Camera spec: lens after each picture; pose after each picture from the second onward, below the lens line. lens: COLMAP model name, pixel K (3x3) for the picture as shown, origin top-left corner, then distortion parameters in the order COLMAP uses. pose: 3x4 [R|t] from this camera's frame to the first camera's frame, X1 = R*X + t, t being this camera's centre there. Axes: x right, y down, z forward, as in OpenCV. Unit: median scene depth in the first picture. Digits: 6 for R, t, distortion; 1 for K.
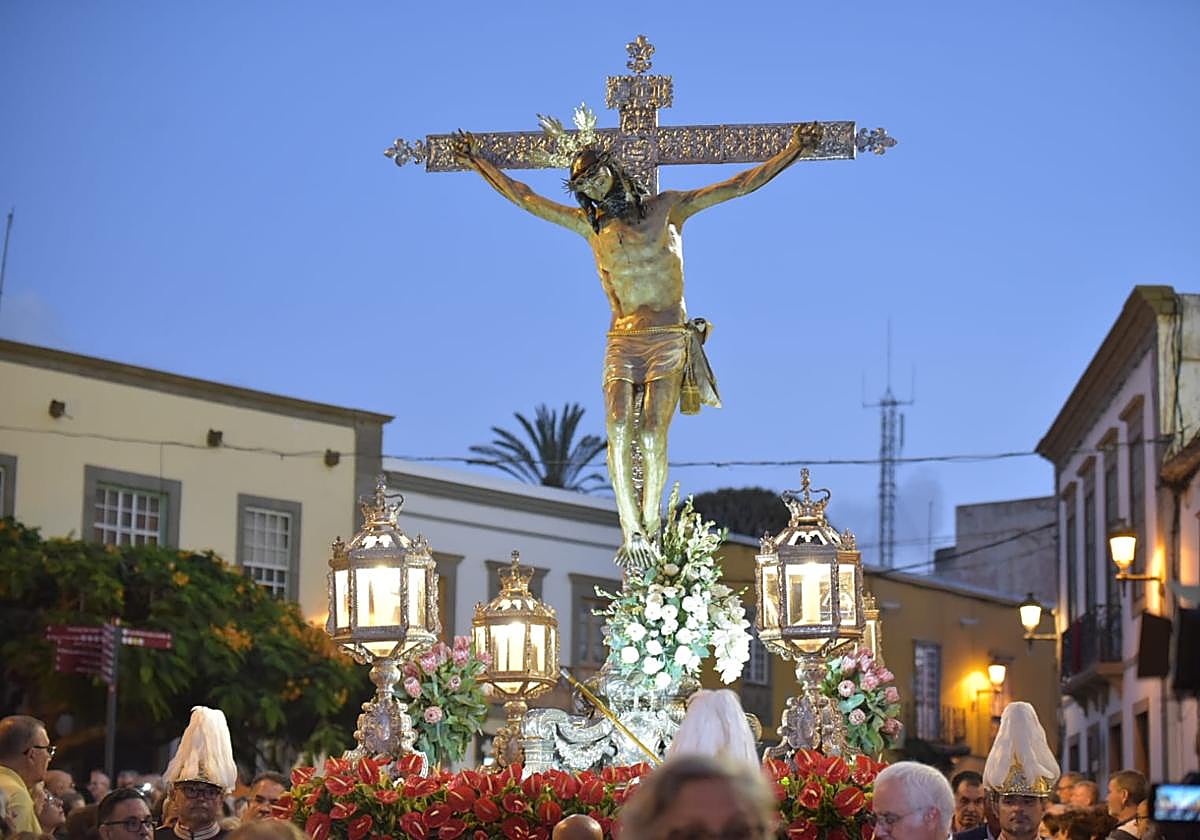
lens RADIAL K [[2454.1, 0, 600.0], [0, 2454.1, 420.0], [0, 0, 1]] dist [-0.183319, -0.101200]
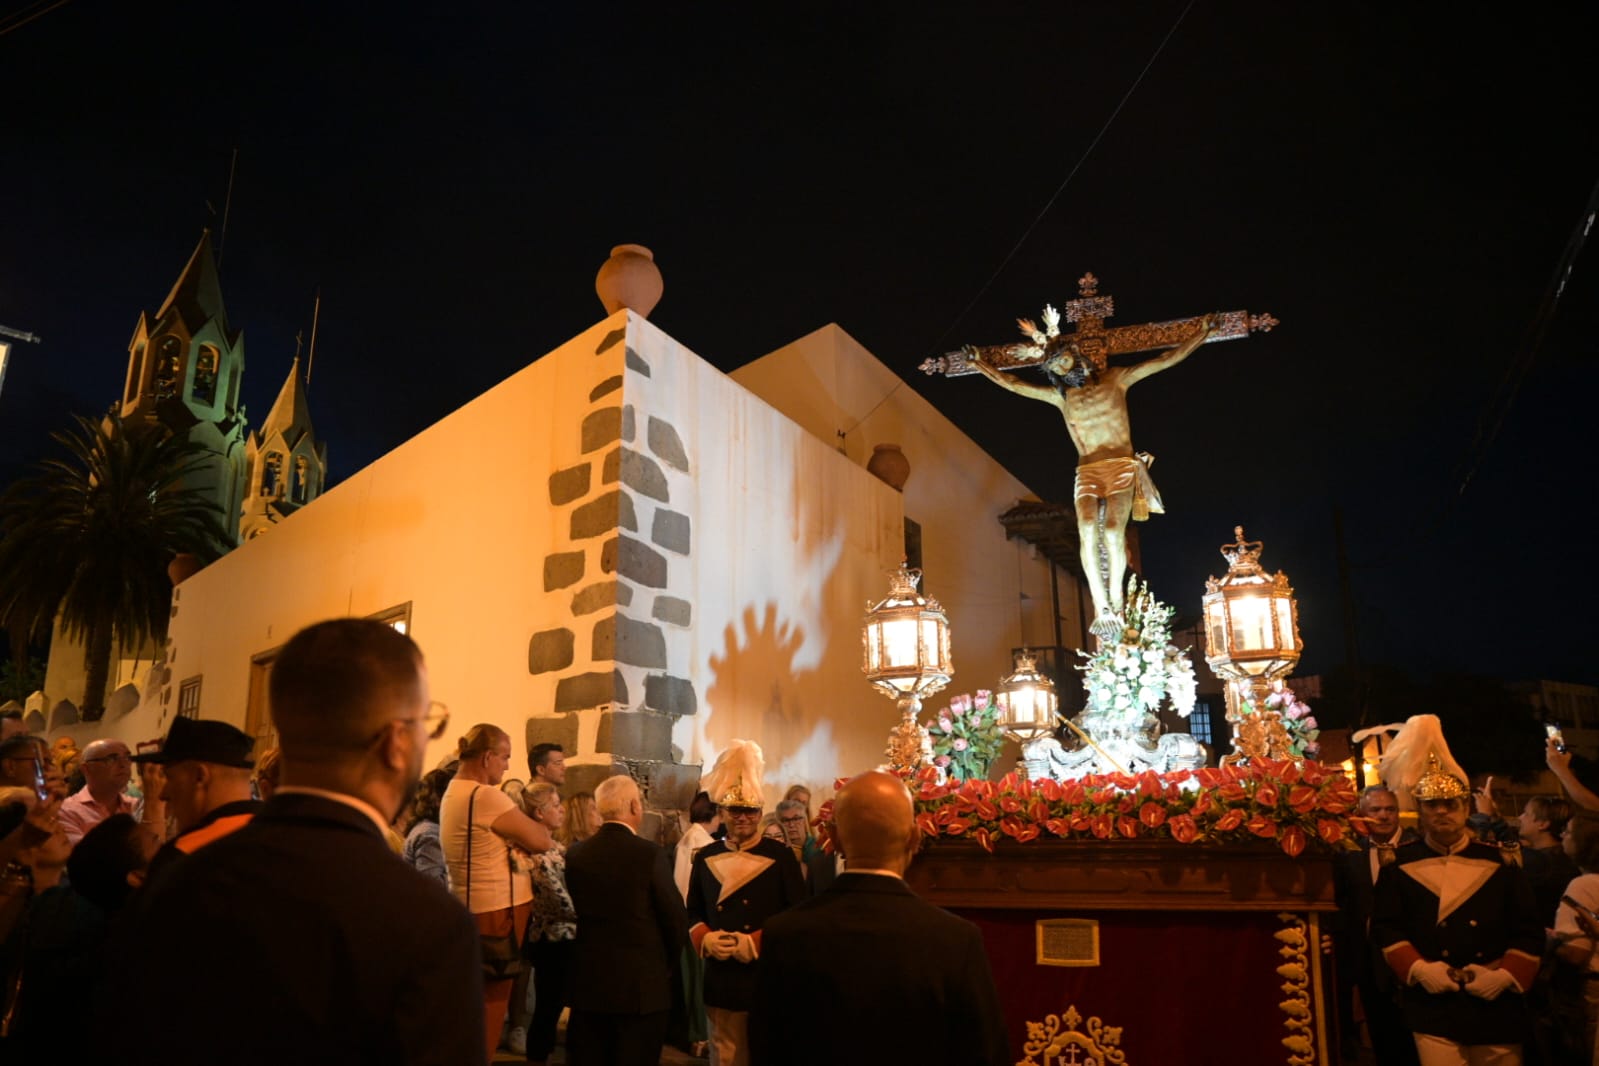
lens RADIAL K [[1098.6, 0, 806.1], [0, 1098.6, 533.5], [0, 0, 1]] dist [-0.142852, 0.097422]
pose [[0.966265, -0.053980, -0.251830, 0.008623], [0.026165, 0.993305, -0.112523, 0.069437], [0.256218, 0.102138, 0.961208, 0.379169]]
